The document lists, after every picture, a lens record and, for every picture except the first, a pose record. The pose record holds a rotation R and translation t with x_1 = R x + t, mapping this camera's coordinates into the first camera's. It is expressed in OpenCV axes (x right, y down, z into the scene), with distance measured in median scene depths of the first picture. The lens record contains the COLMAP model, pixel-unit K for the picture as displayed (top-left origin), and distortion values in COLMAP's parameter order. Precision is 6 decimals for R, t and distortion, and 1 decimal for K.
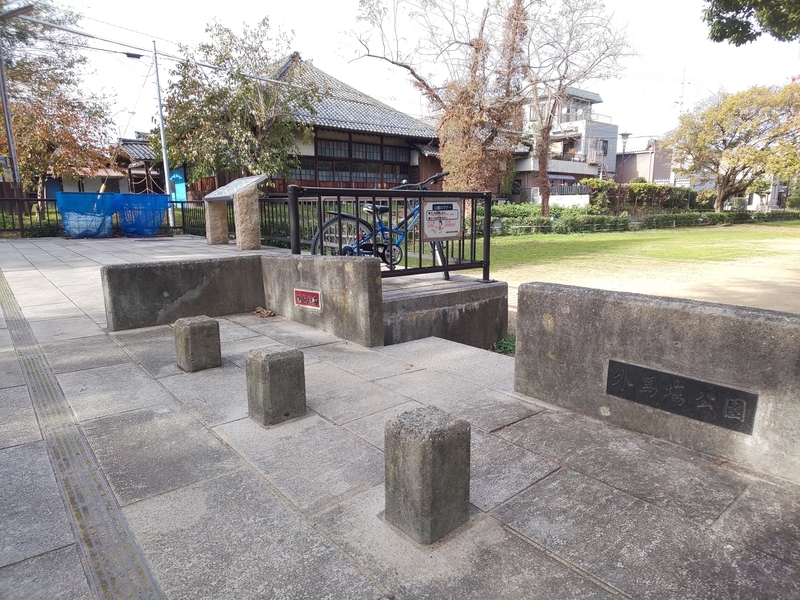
lens RADIAL K [[468.3, 0, 400.0], [0, 468.3, 300.0], [0, 0, 1]] dist [-0.004194, -0.002368]
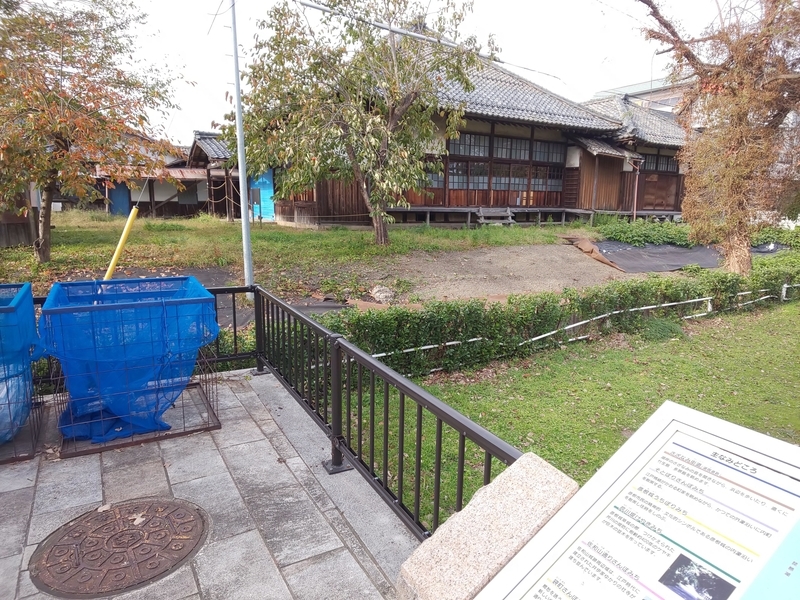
lens RADIAL K [[468.3, 0, 400.0], [0, 468.3, 300.0], [0, 0, 1]] dist [-0.004194, -0.002368]
pose [[0.986210, 0.052082, -0.157092, -0.163561], [-0.050746, 0.998633, 0.012509, -0.116662], [0.157529, -0.004365, 0.987505, 0.359904]]
